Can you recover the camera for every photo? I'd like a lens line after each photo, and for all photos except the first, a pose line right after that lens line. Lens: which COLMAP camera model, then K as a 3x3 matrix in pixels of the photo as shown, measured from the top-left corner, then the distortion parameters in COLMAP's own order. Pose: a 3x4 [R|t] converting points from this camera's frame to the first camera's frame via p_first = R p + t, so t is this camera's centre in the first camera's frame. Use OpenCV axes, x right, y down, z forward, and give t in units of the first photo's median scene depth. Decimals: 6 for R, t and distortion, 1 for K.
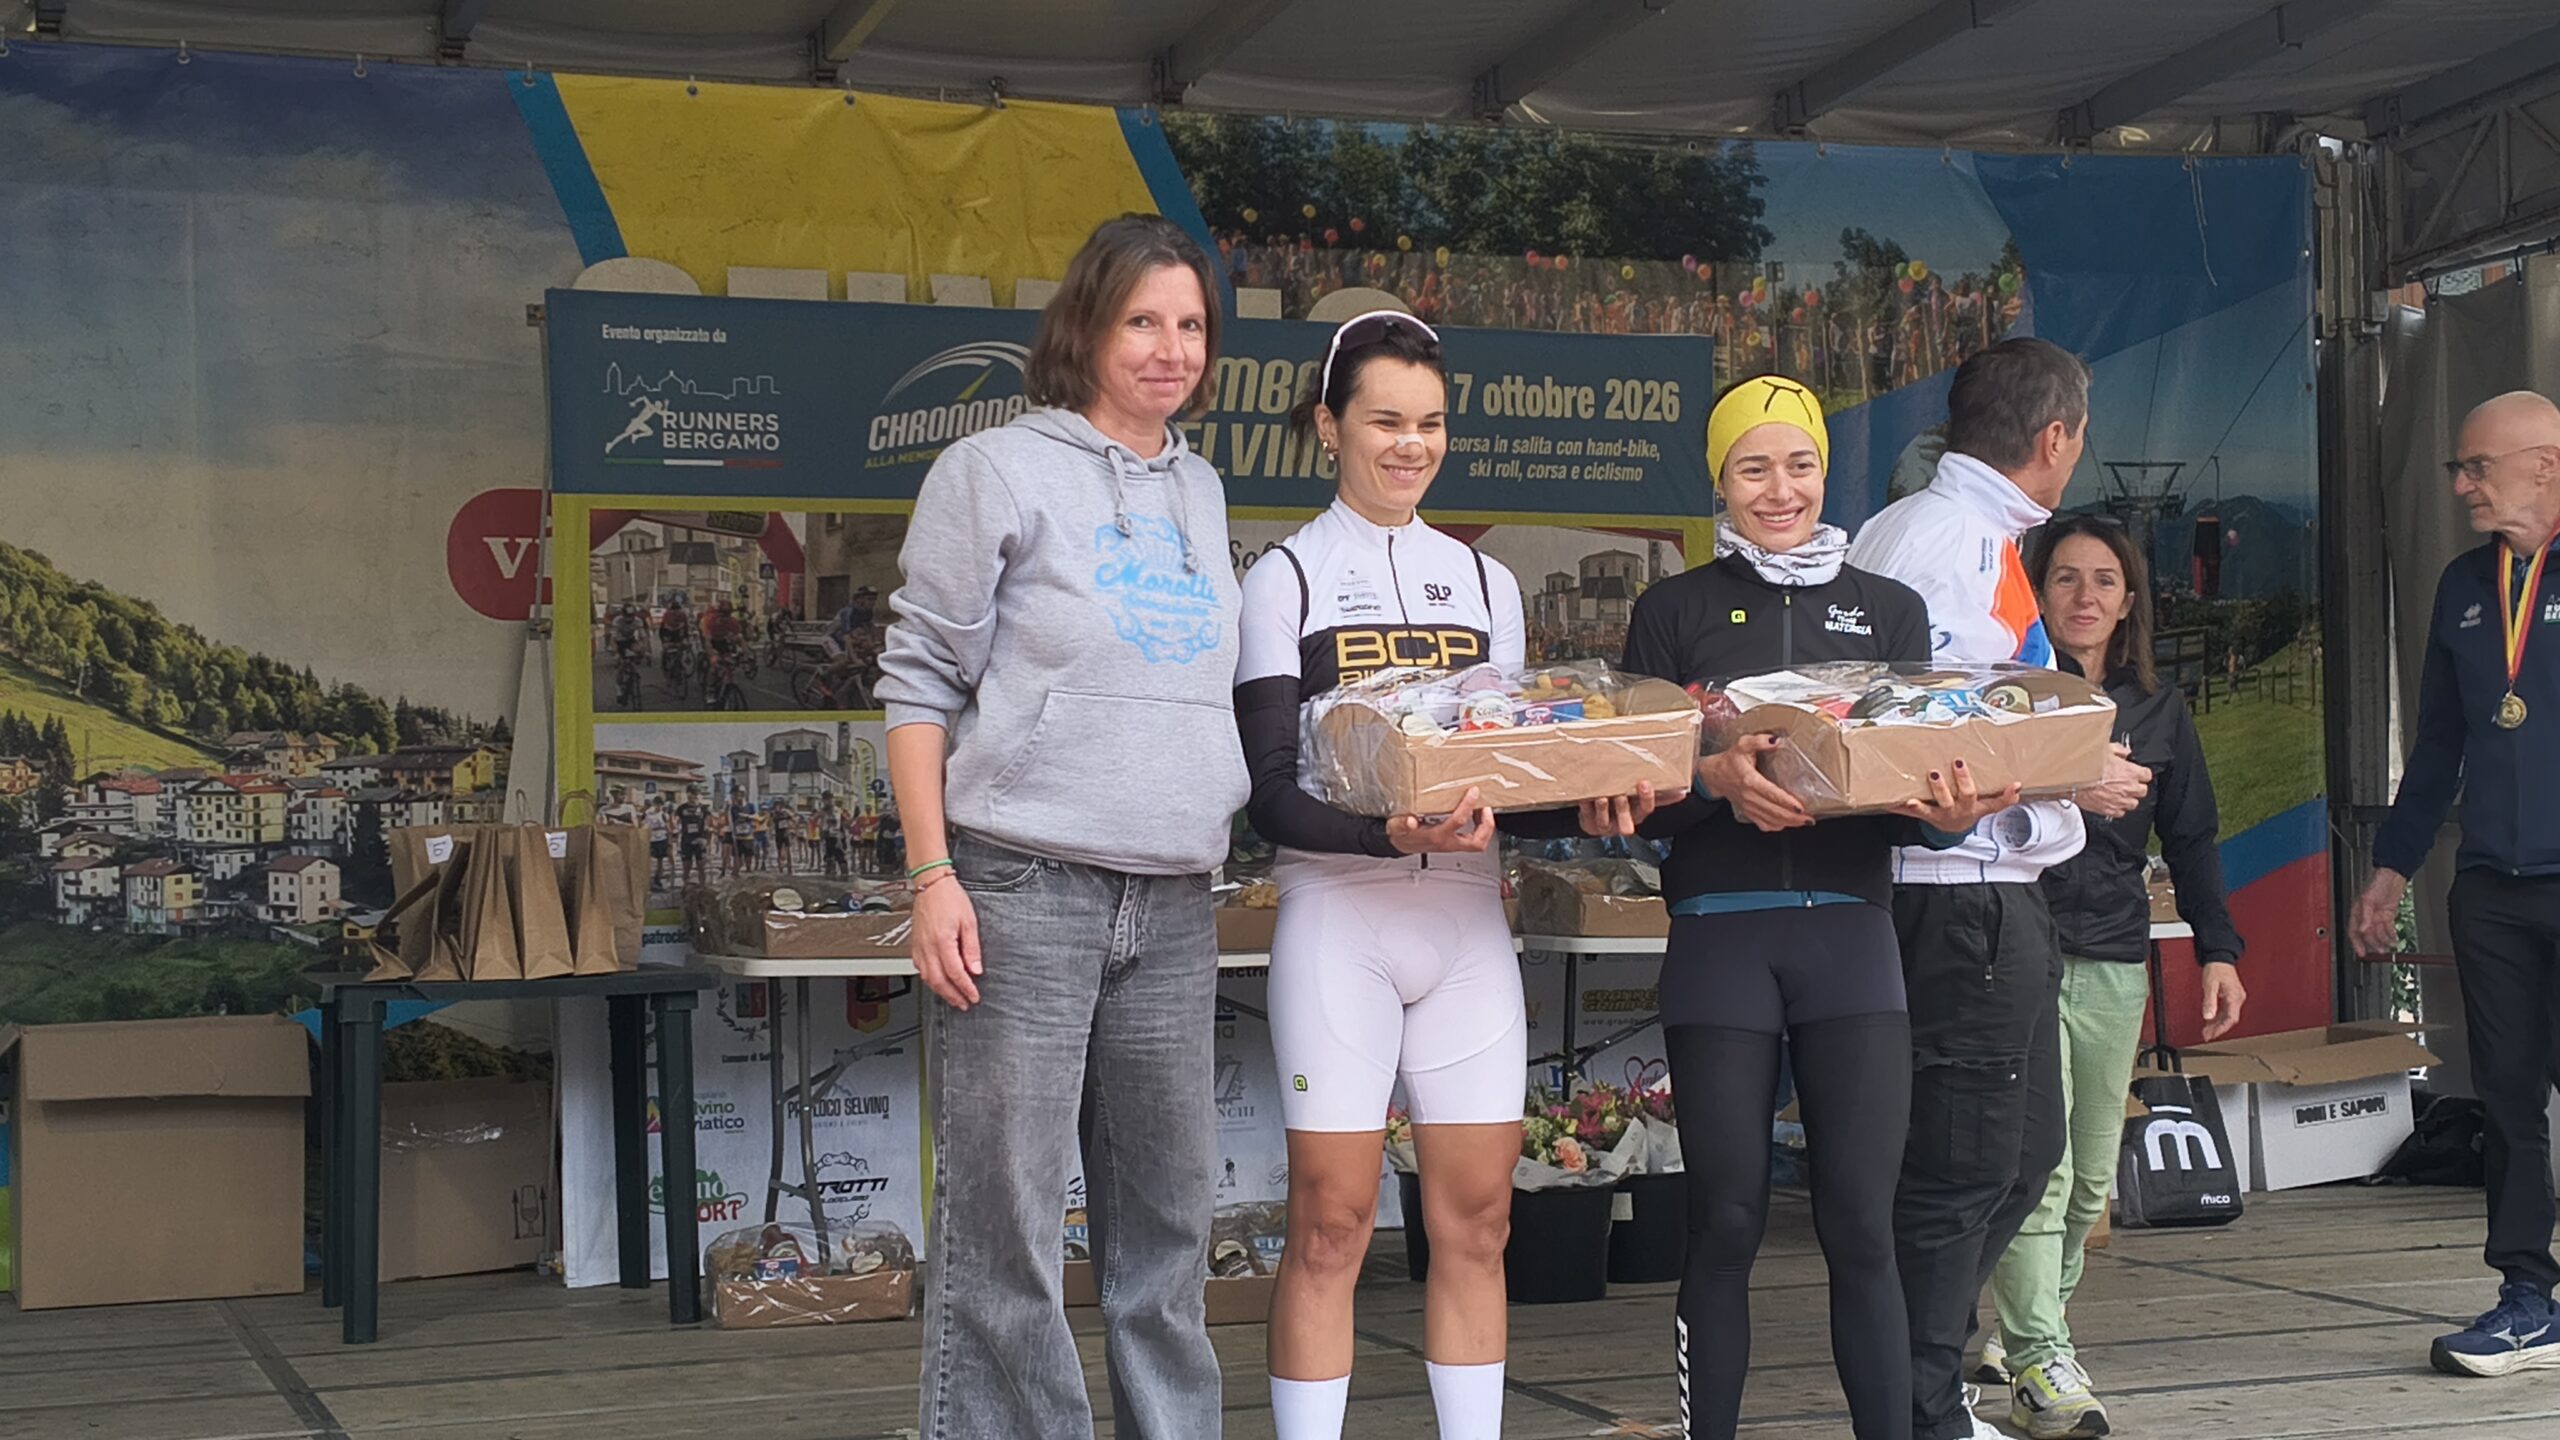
lens RADIAL K [[3622.5, 0, 1360.4], [0, 3622.5, 720.9], [0, 0, 1]] dist [0.067588, 0.000000]
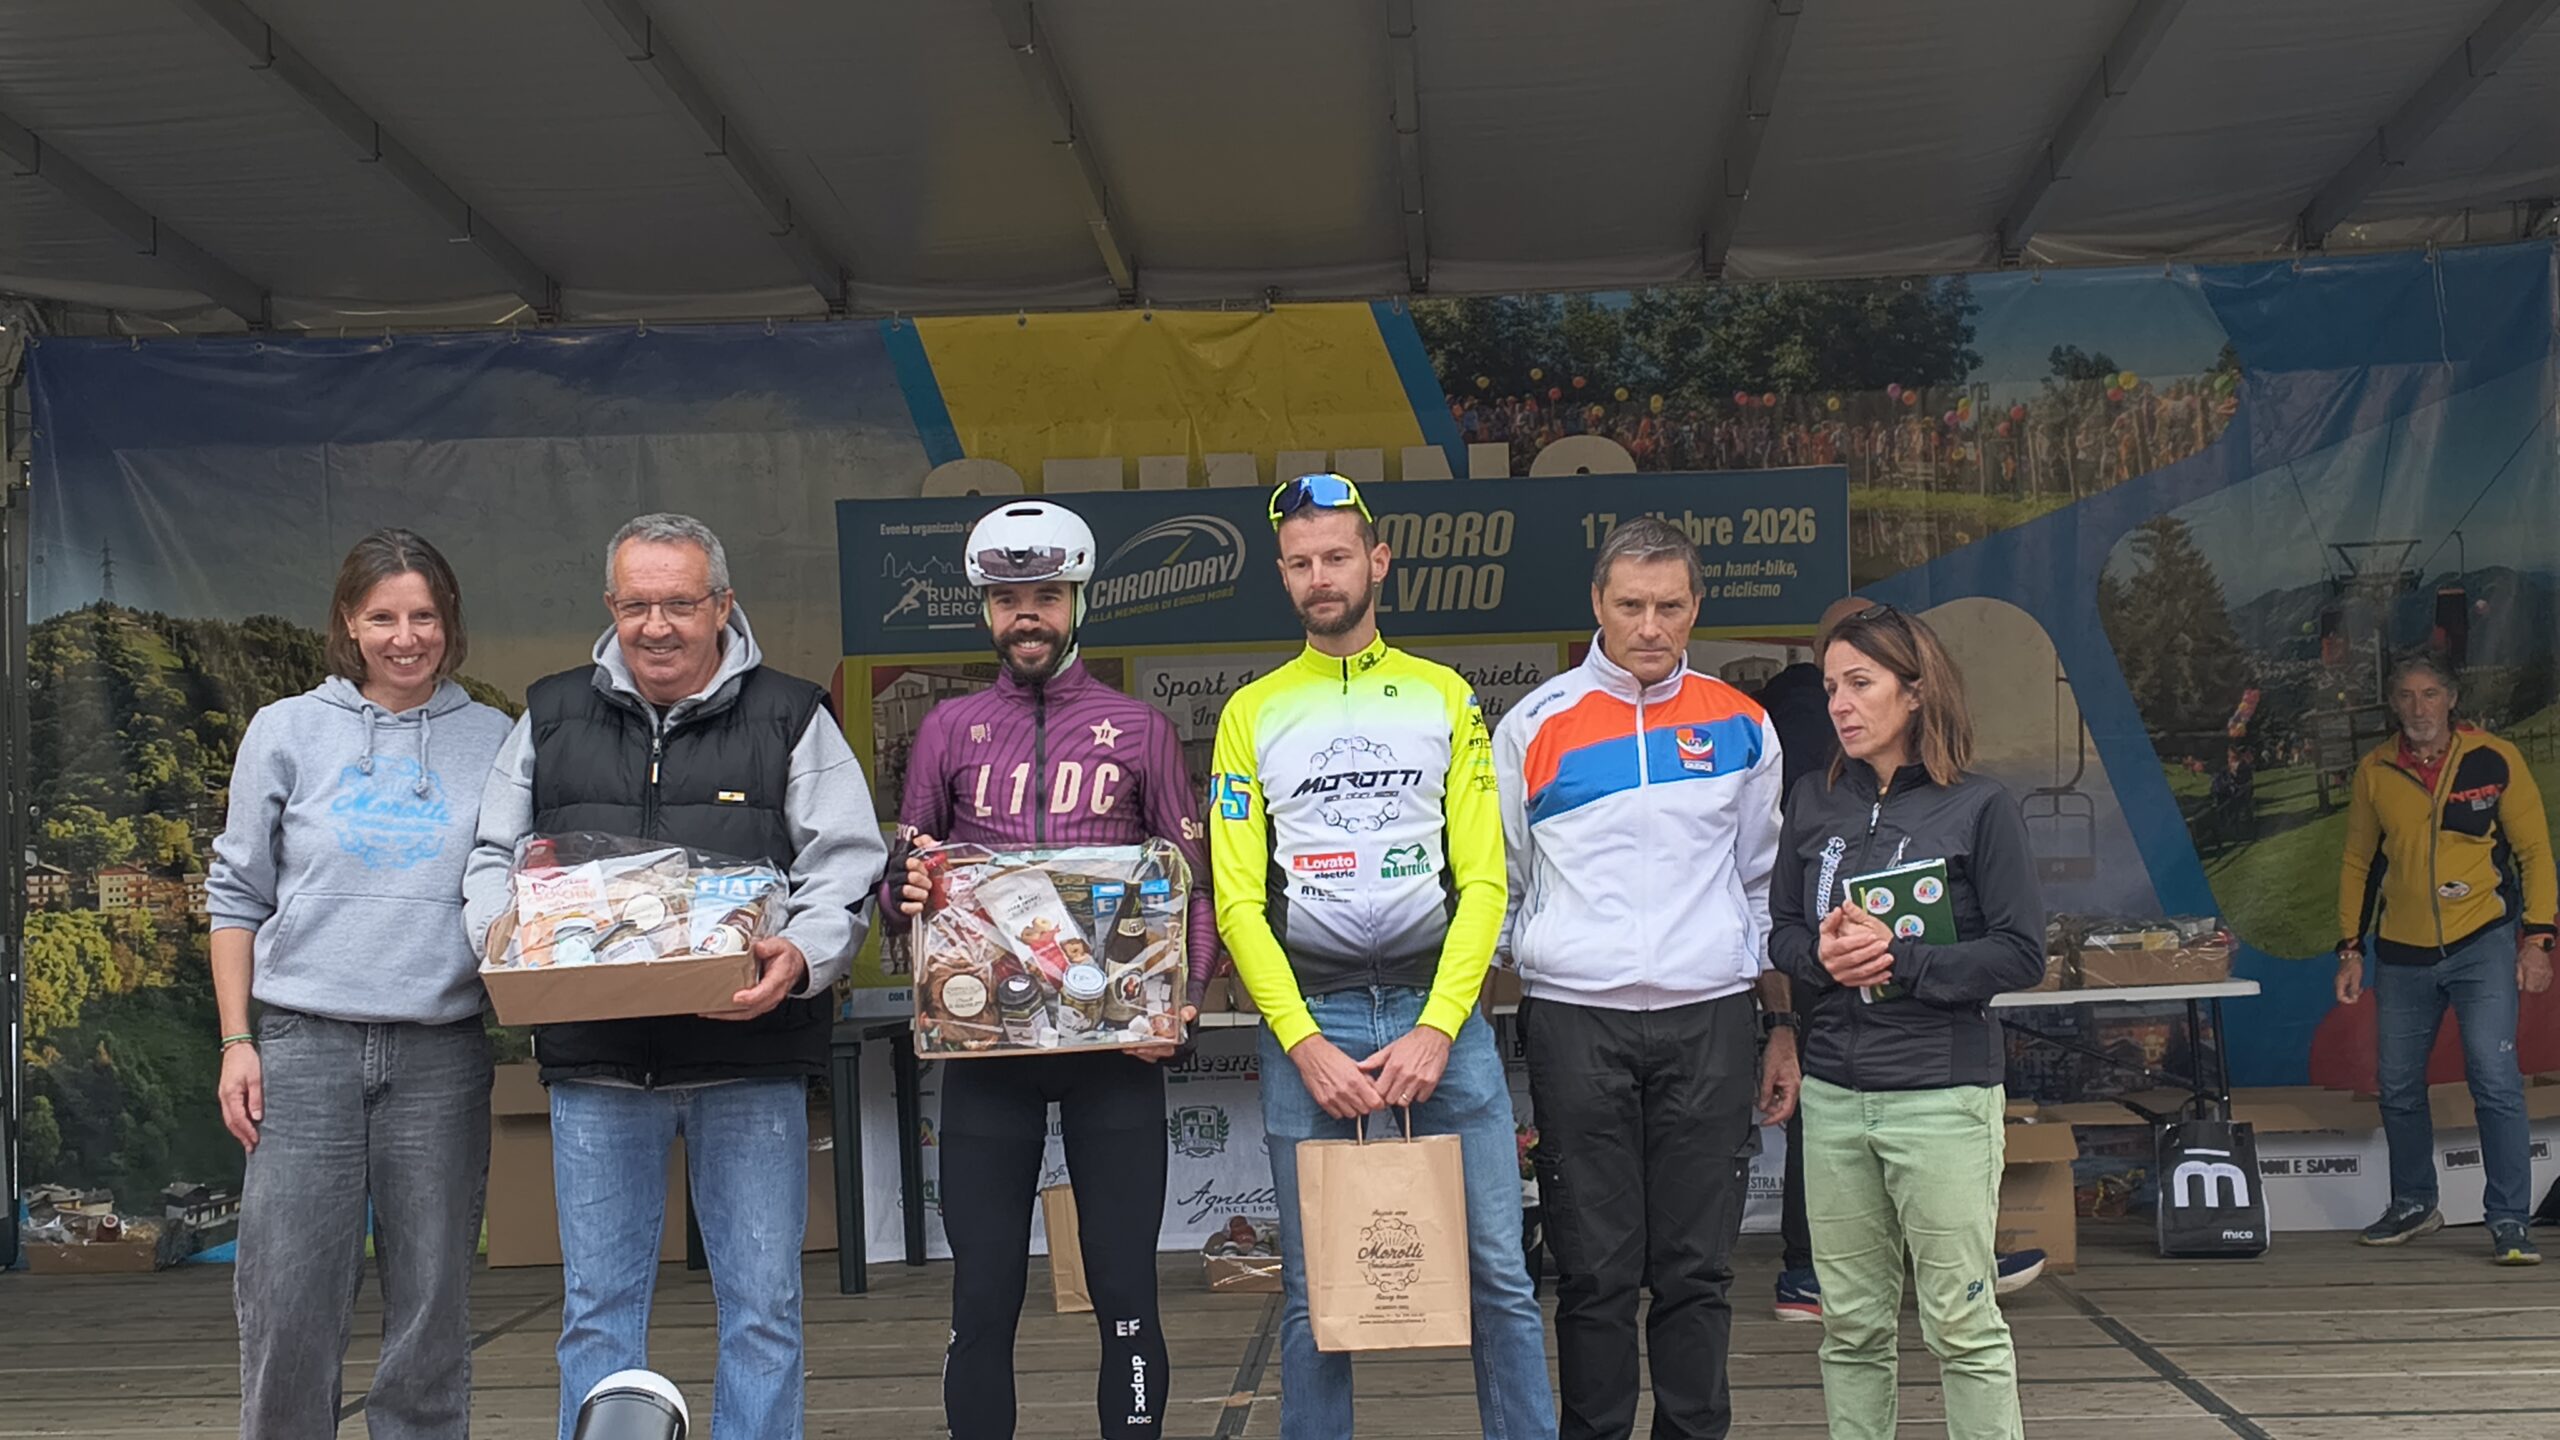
lens RADIAL K [[3622.5, 0, 1327.9], [0, 3622.5, 720.6], [0, 0, 1]] dist [0.067588, 0.000000]
pose [[0.919523, -0.026524, -0.392139, 0.385772], [0.027534, 0.999616, -0.003049, -0.026271], [0.392070, -0.007993, 0.919901, -0.113777]]
